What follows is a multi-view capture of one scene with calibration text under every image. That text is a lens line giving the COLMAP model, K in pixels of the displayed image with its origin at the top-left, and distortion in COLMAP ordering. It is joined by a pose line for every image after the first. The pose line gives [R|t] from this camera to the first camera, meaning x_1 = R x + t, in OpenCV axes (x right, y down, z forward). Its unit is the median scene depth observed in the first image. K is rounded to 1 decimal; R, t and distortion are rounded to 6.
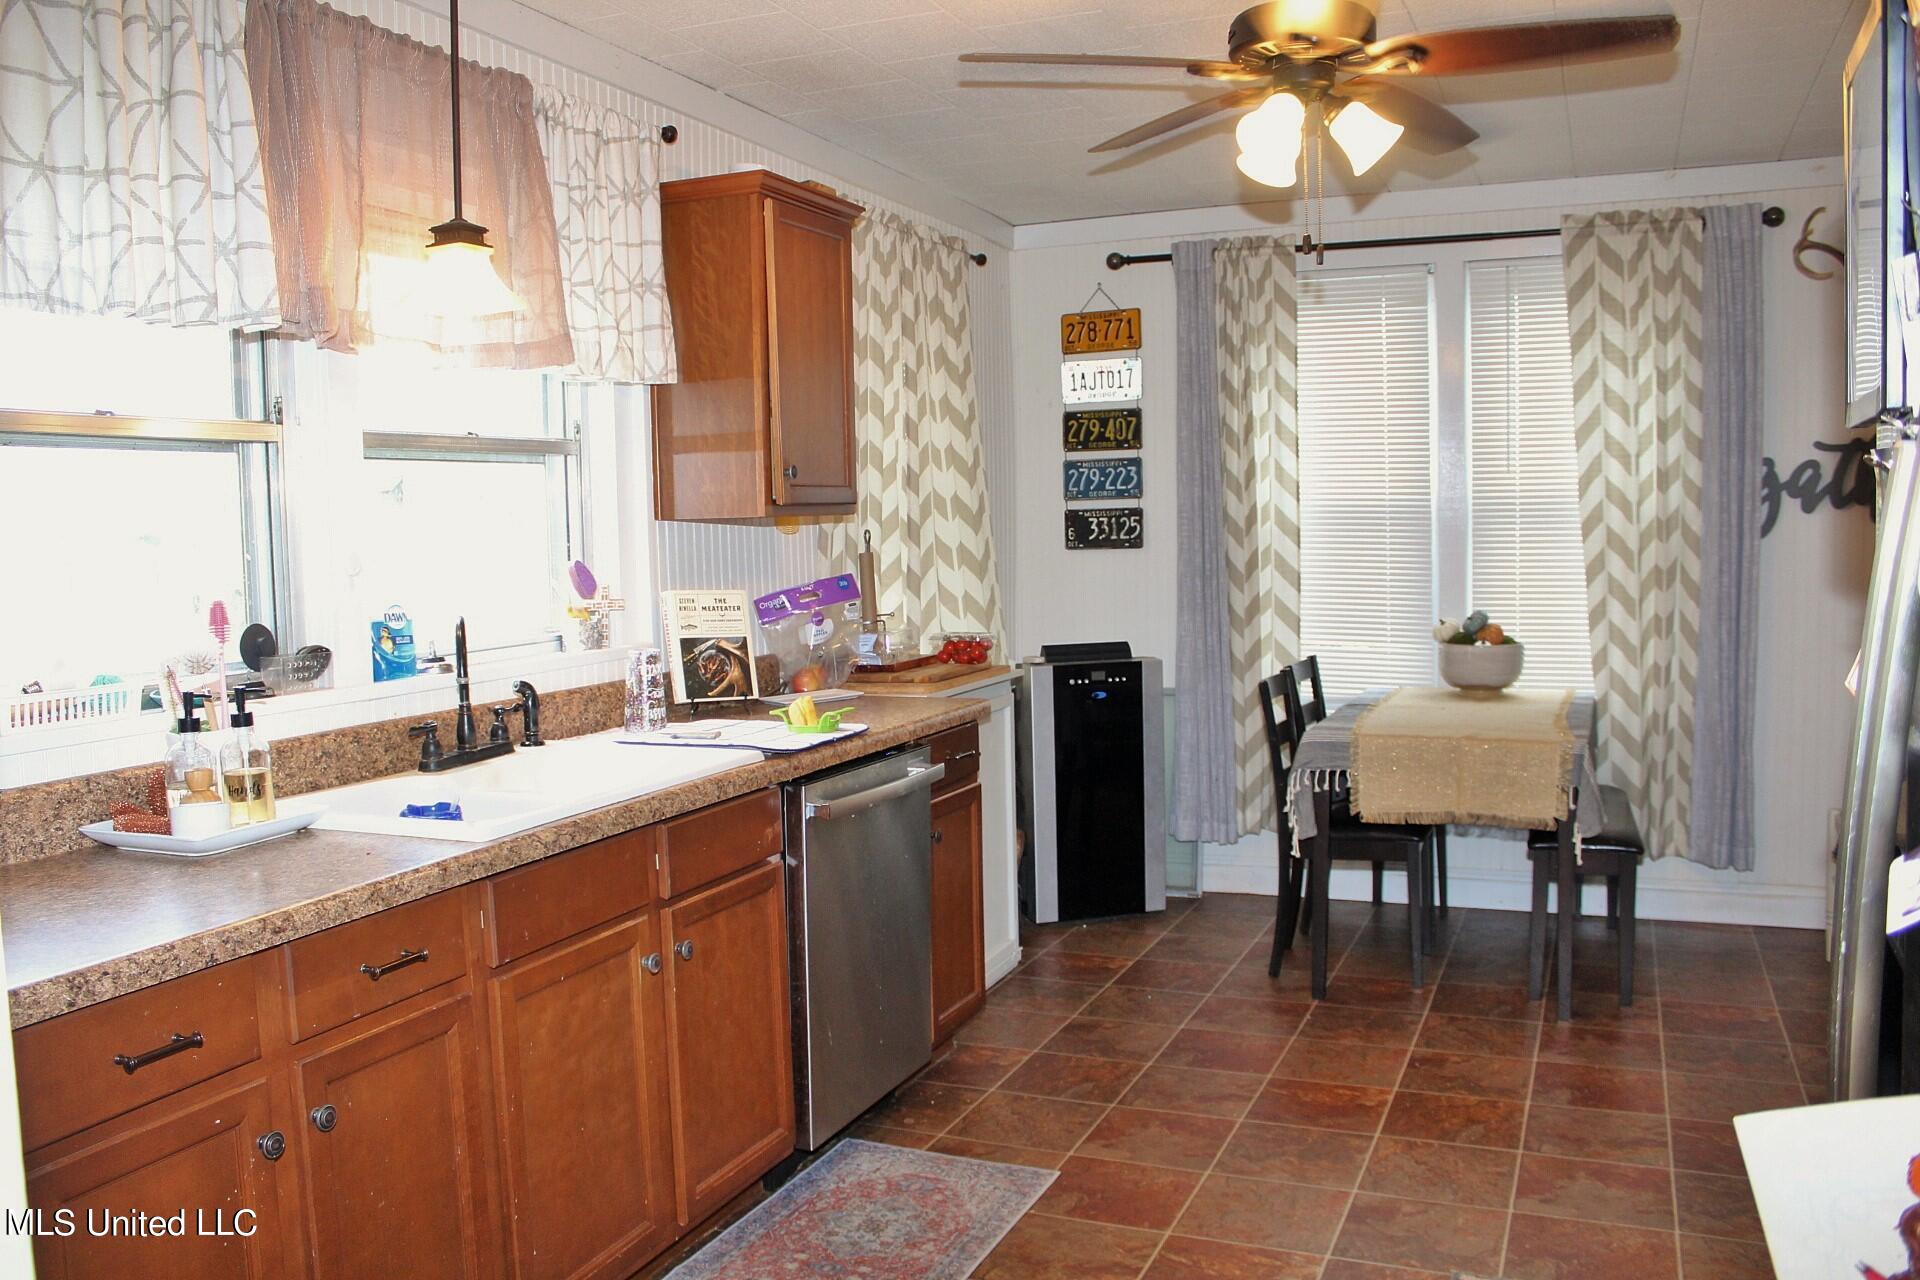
lens RADIAL K [[1577.0, 0, 960.0], [0, 1577.0, 640.0], [0, 0, 1]] dist [-0.155602, 0.157033]
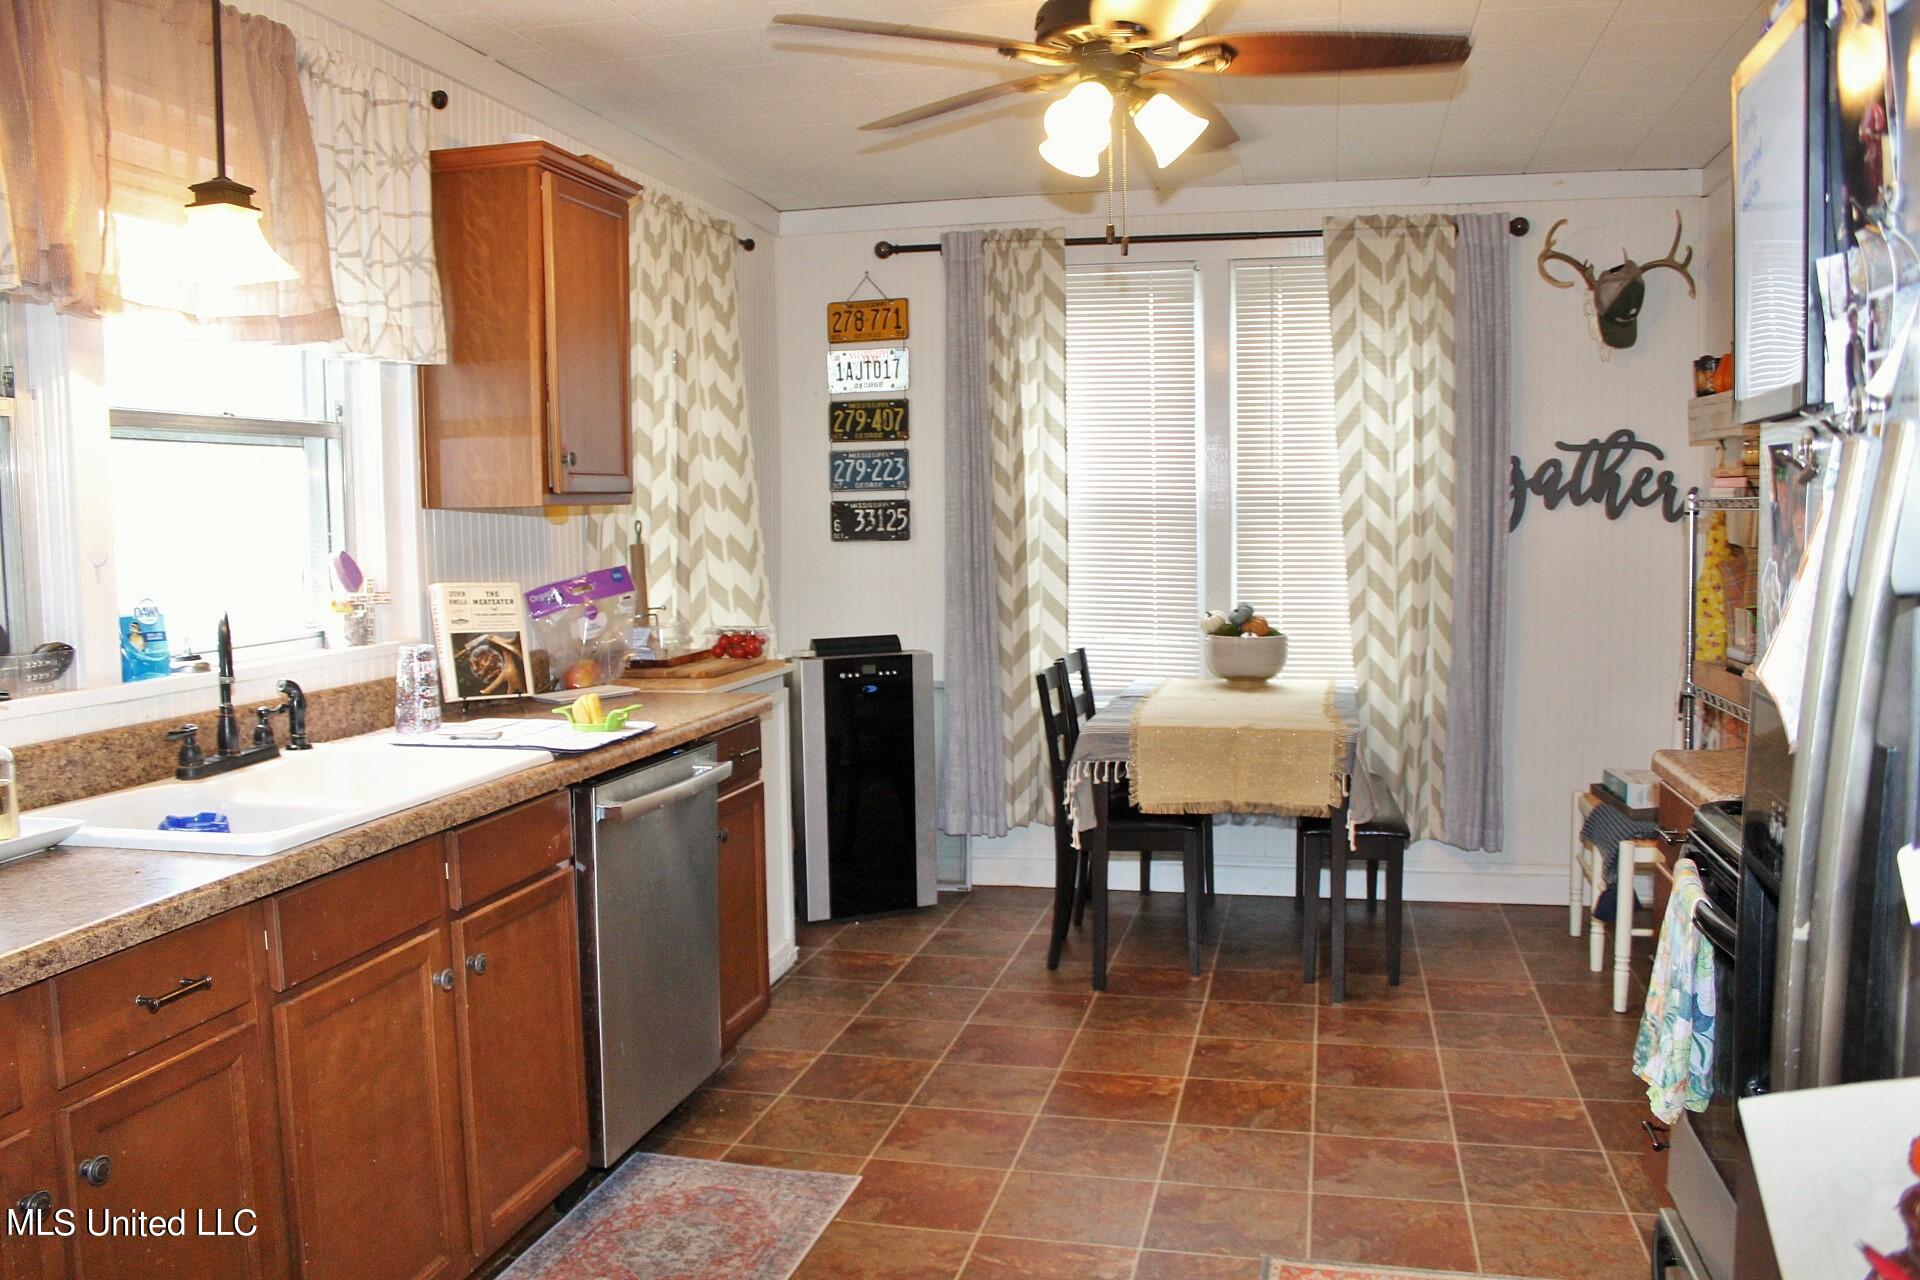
lens RADIAL K [[1583.6, 0, 960.0], [0, 1583.6, 640.0], [0, 0, 1]] dist [-0.151101, 0.150772]
pose [[0.986173, -0.004748, 0.165649, -0.027753], [0.004035, 0.999981, 0.004640, -0.000138], [-0.165668, -0.003908, 0.986174, 0.016561]]
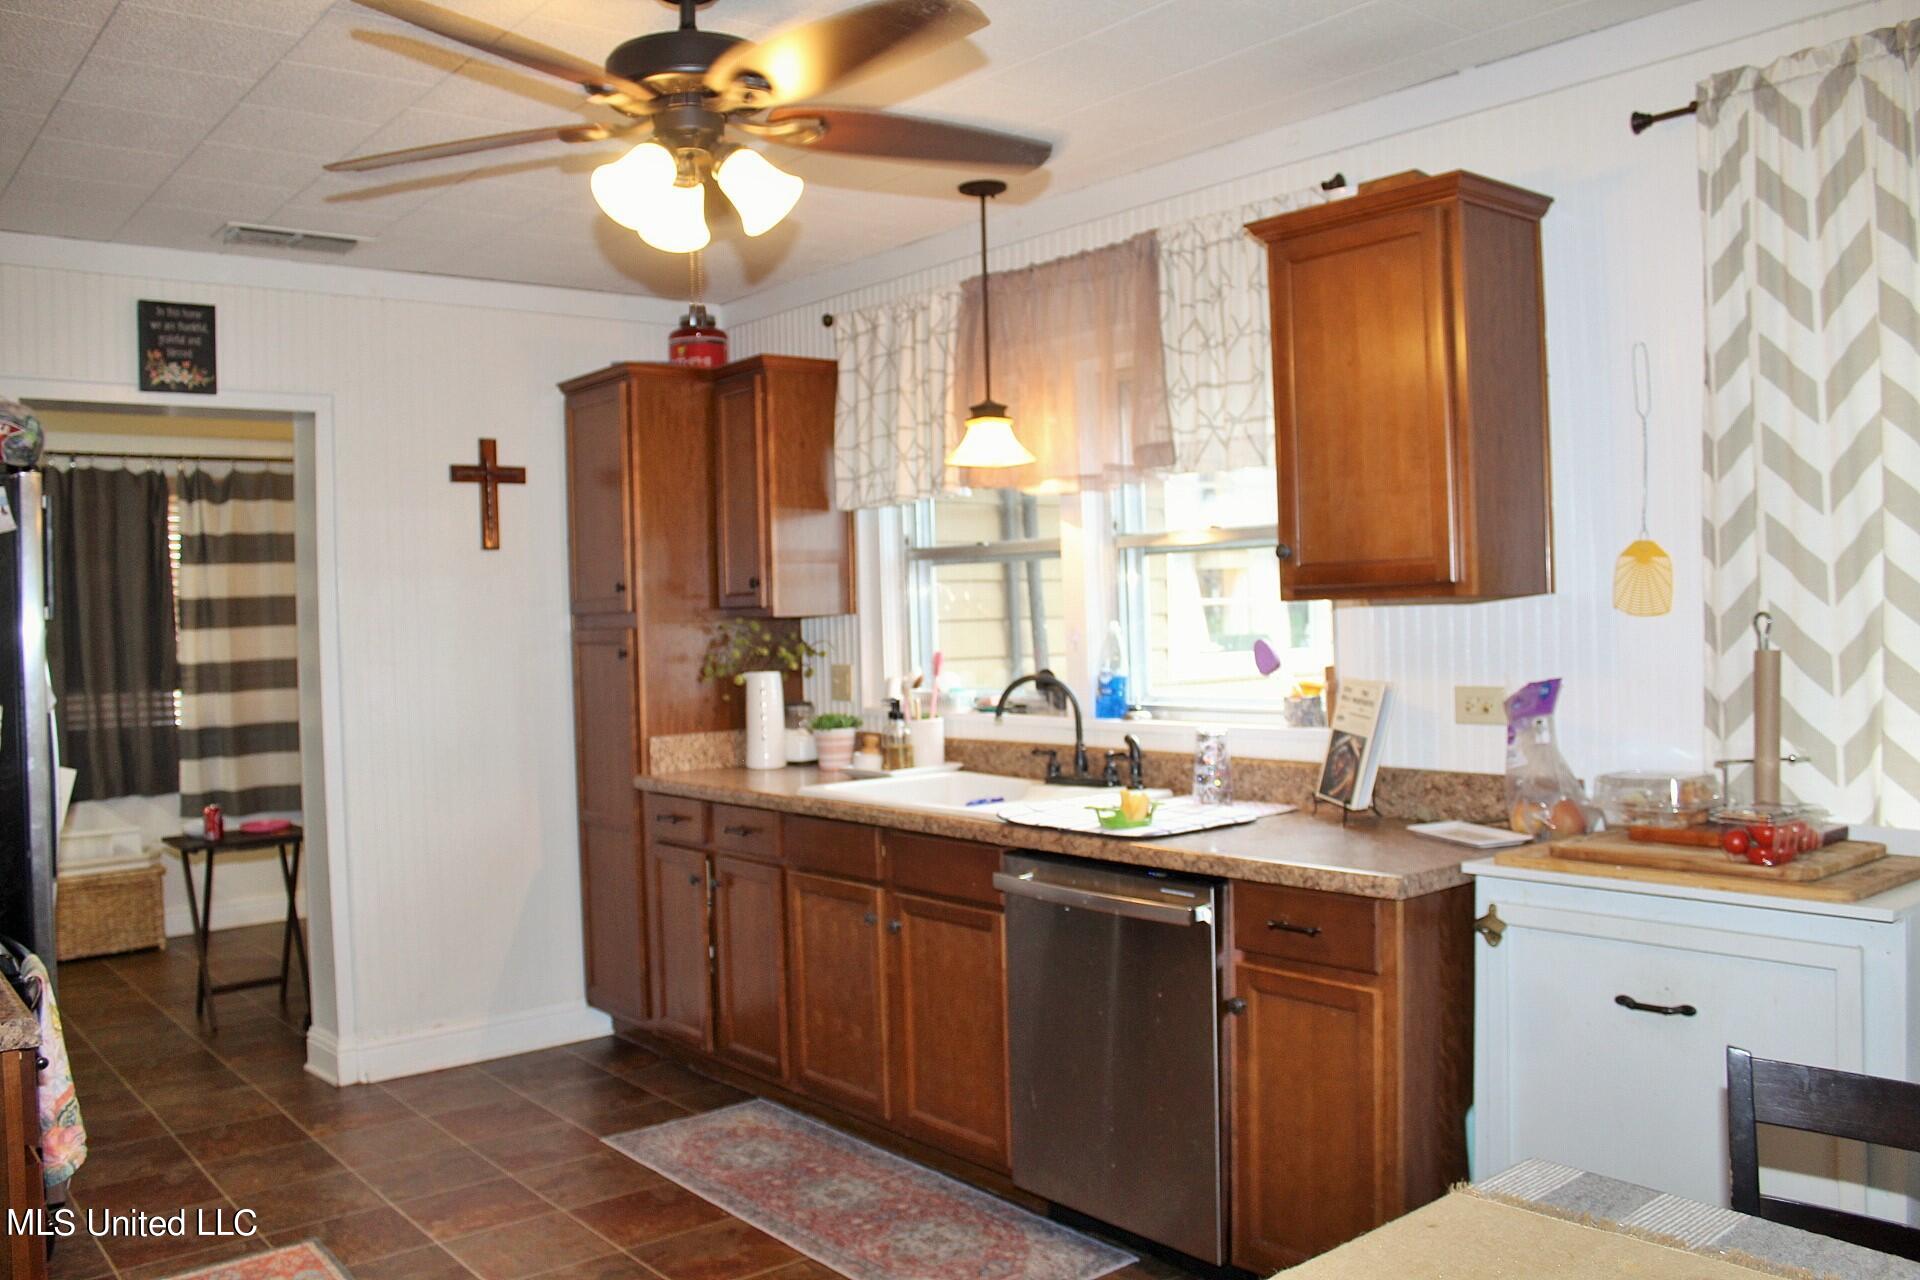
lens RADIAL K [[1532.9, 0, 960.0], [0, 1532.9, 640.0], [0, 0, 1]] dist [-0.137283, -0.001860]
pose [[-0.468061, 0.045264, -0.882536, 0.626879], [-0.028883, 0.997370, 0.066472, -0.093355], [0.883224, 0.056603, -0.465522, 1.067288]]
